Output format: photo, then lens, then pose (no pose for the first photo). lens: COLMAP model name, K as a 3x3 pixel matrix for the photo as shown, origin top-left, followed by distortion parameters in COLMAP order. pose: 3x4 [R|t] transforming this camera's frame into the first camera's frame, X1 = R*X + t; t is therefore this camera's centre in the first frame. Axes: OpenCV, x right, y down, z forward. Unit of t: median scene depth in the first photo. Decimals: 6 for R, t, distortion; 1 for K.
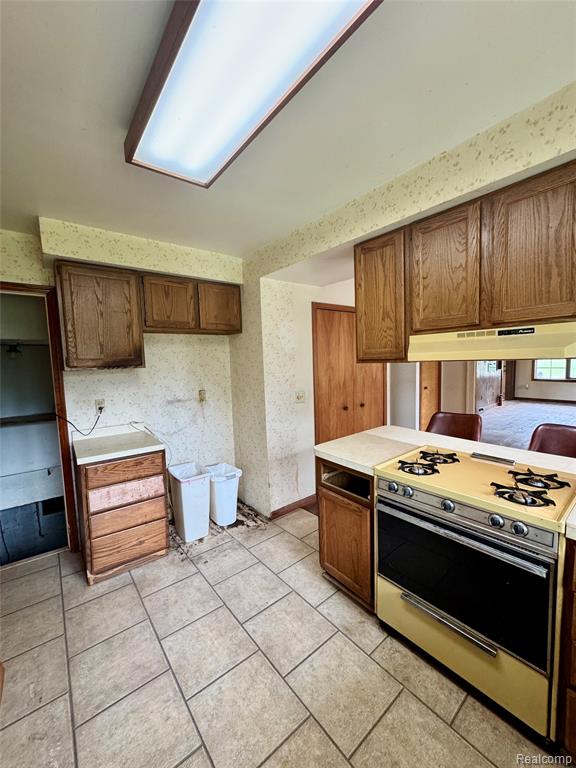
lens RADIAL K [[305.5, 0, 289.0], [0, 305.5, 382.4], [0, 0, 1]] dist [-0.001614, 0.000238]
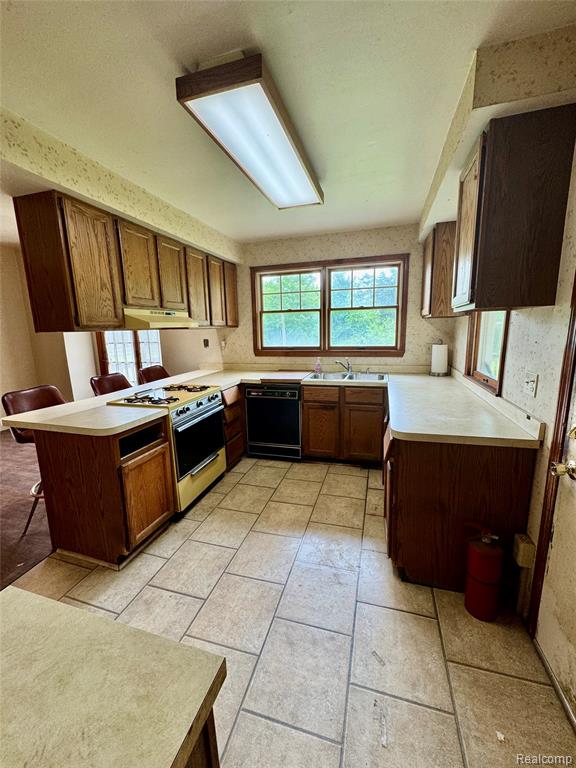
lens RADIAL K [[305.5, 0, 290.4], [0, 305.5, 383.5], [0, 0, 1]] dist [-0.001614, 0.000238]
pose [[-0.567499, -0.097096, 0.817629, -1.091541], [0.114269, 0.974126, 0.194992, -0.018817], [-0.815407, 0.204087, -0.541720, 1.248143]]
